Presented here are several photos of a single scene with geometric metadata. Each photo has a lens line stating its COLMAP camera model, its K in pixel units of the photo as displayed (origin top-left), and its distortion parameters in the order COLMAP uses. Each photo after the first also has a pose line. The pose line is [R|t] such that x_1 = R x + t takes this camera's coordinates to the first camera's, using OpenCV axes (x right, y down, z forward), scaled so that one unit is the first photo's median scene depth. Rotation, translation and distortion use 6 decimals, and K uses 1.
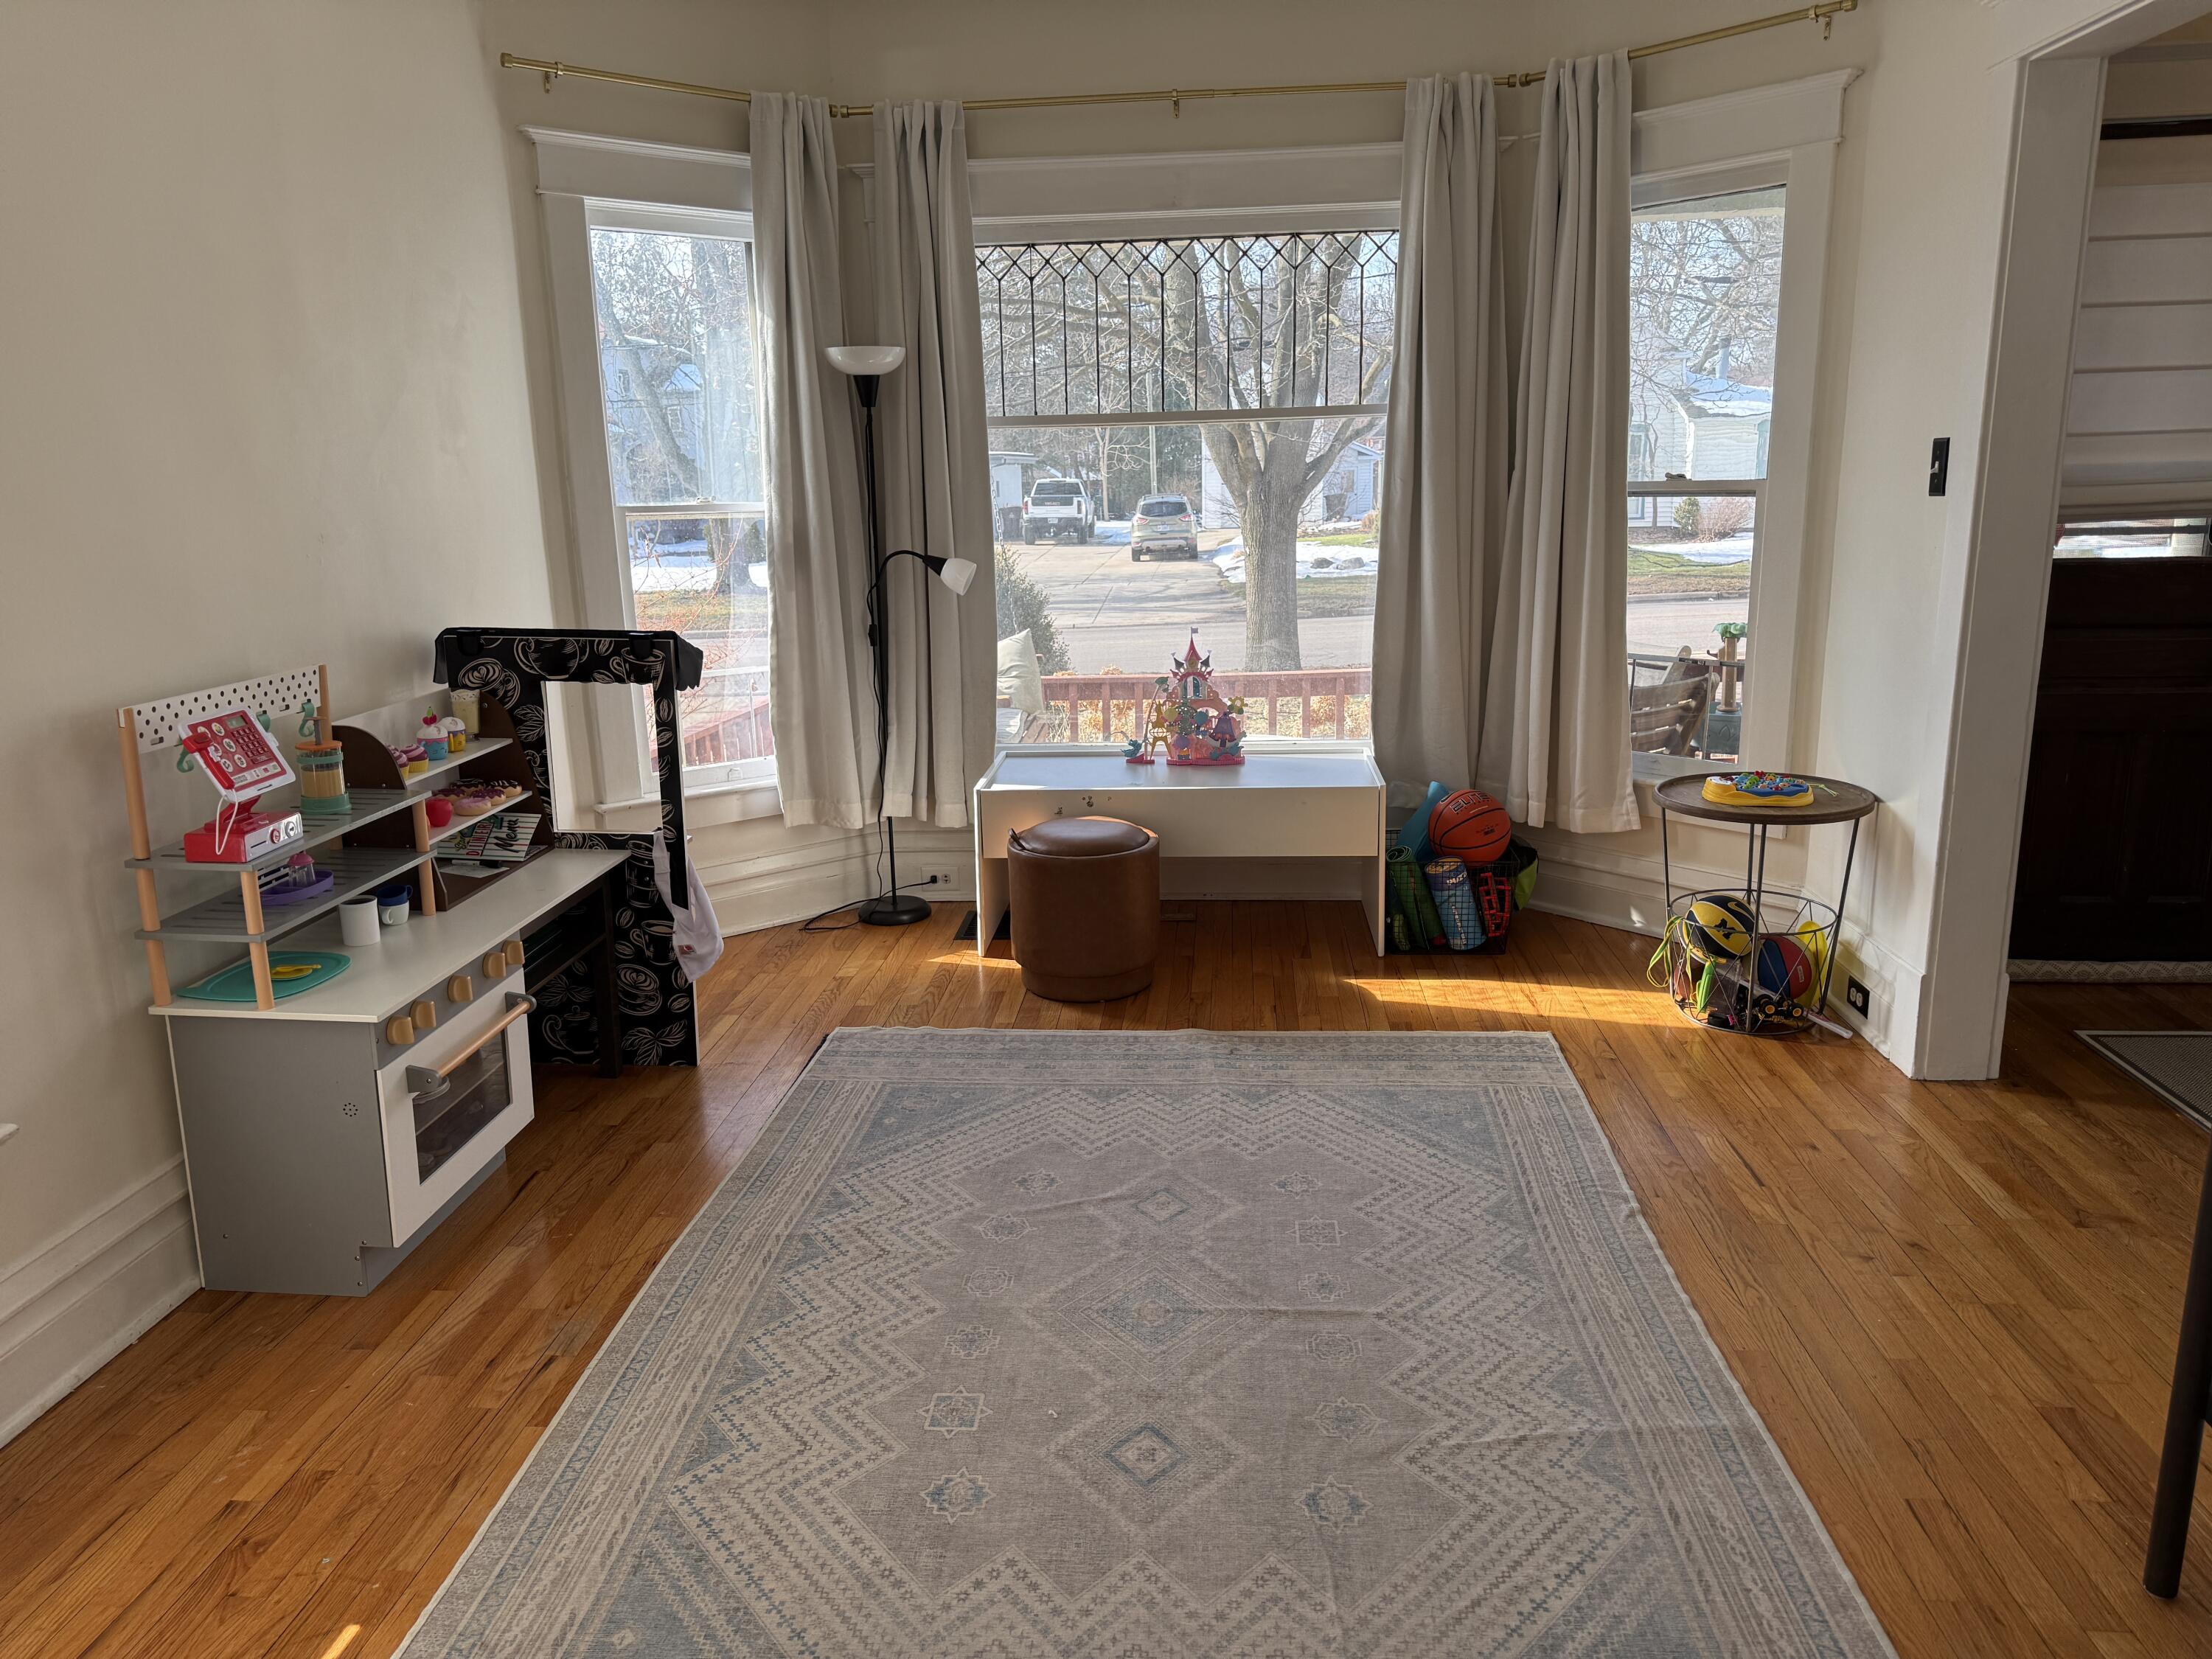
lens RADIAL K [[1573.0, 0, 1108.4], [0, 1573.0, 818.4], [0, 0, 1]] dist [0.053536, -0.031926]
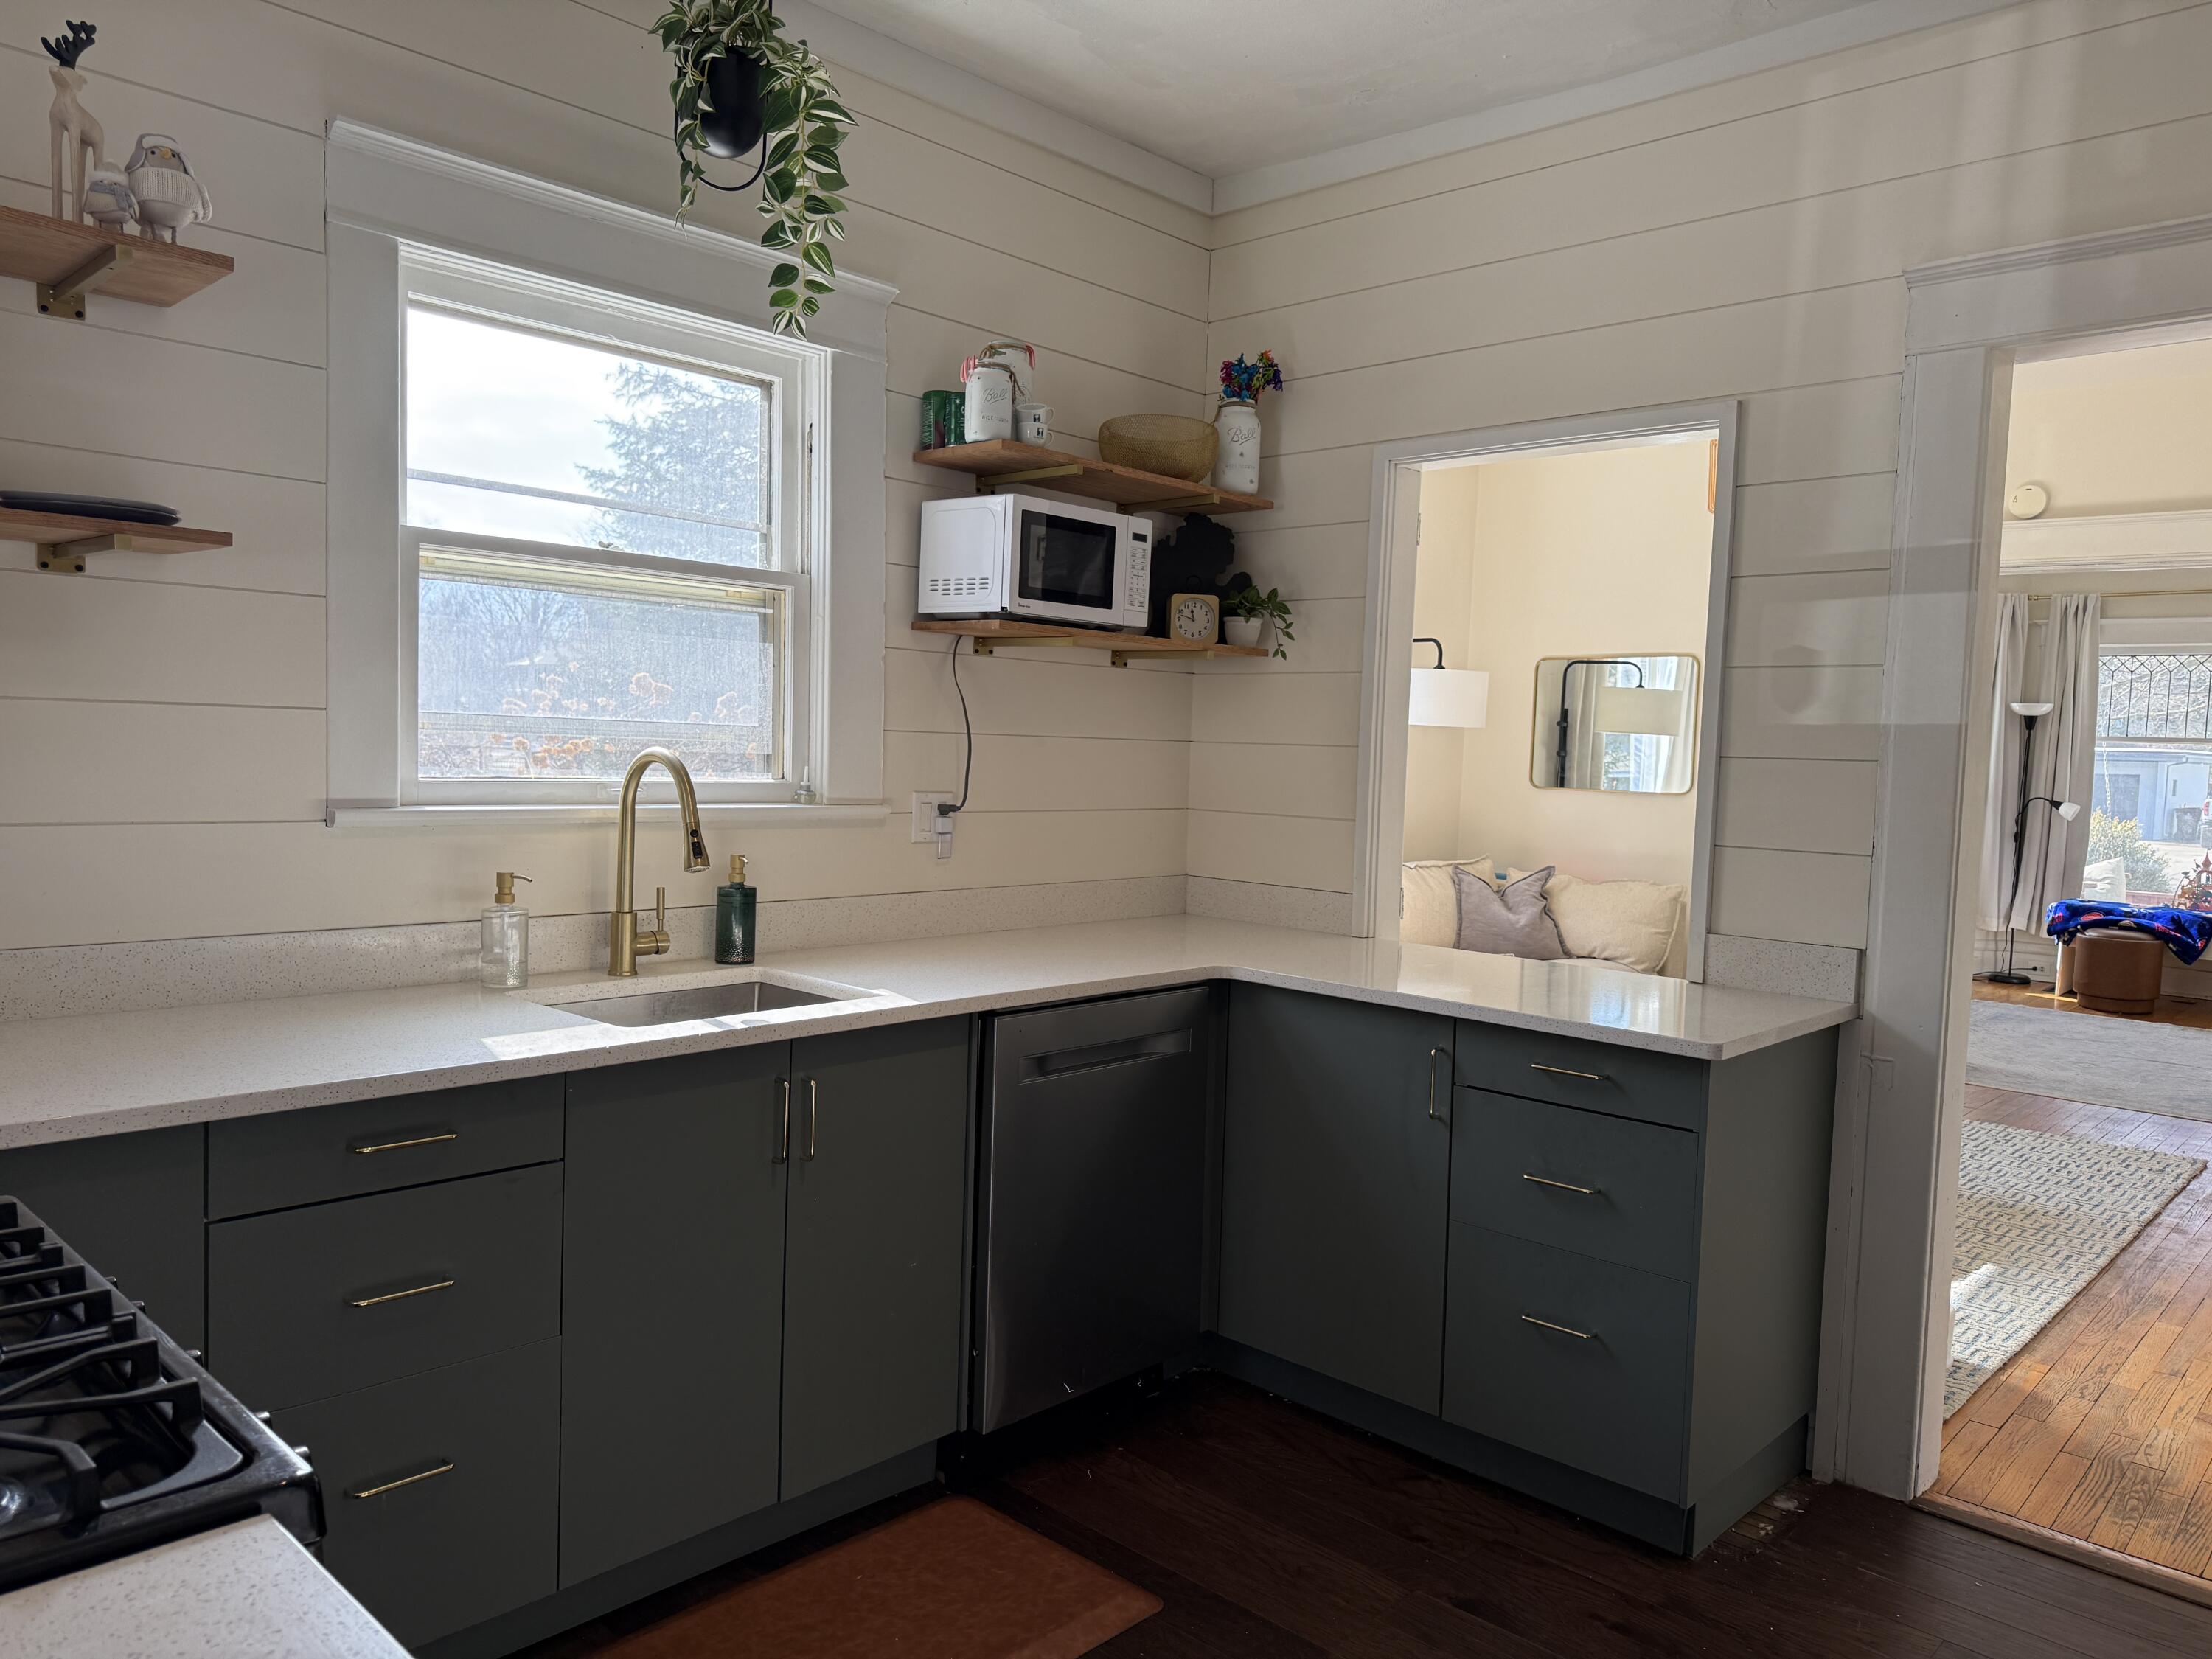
lens RADIAL K [[1573.0, 0, 1115.1], [0, 1573.0, 837.2], [0, 0, 1]] dist [0.053536, -0.031926]
pose [[0.787275, 0.092137, -0.609679, 0.191878], [-0.186452, 0.978057, -0.092957, 0.295180], [0.587736, 0.186859, 0.787179, -1.317731]]
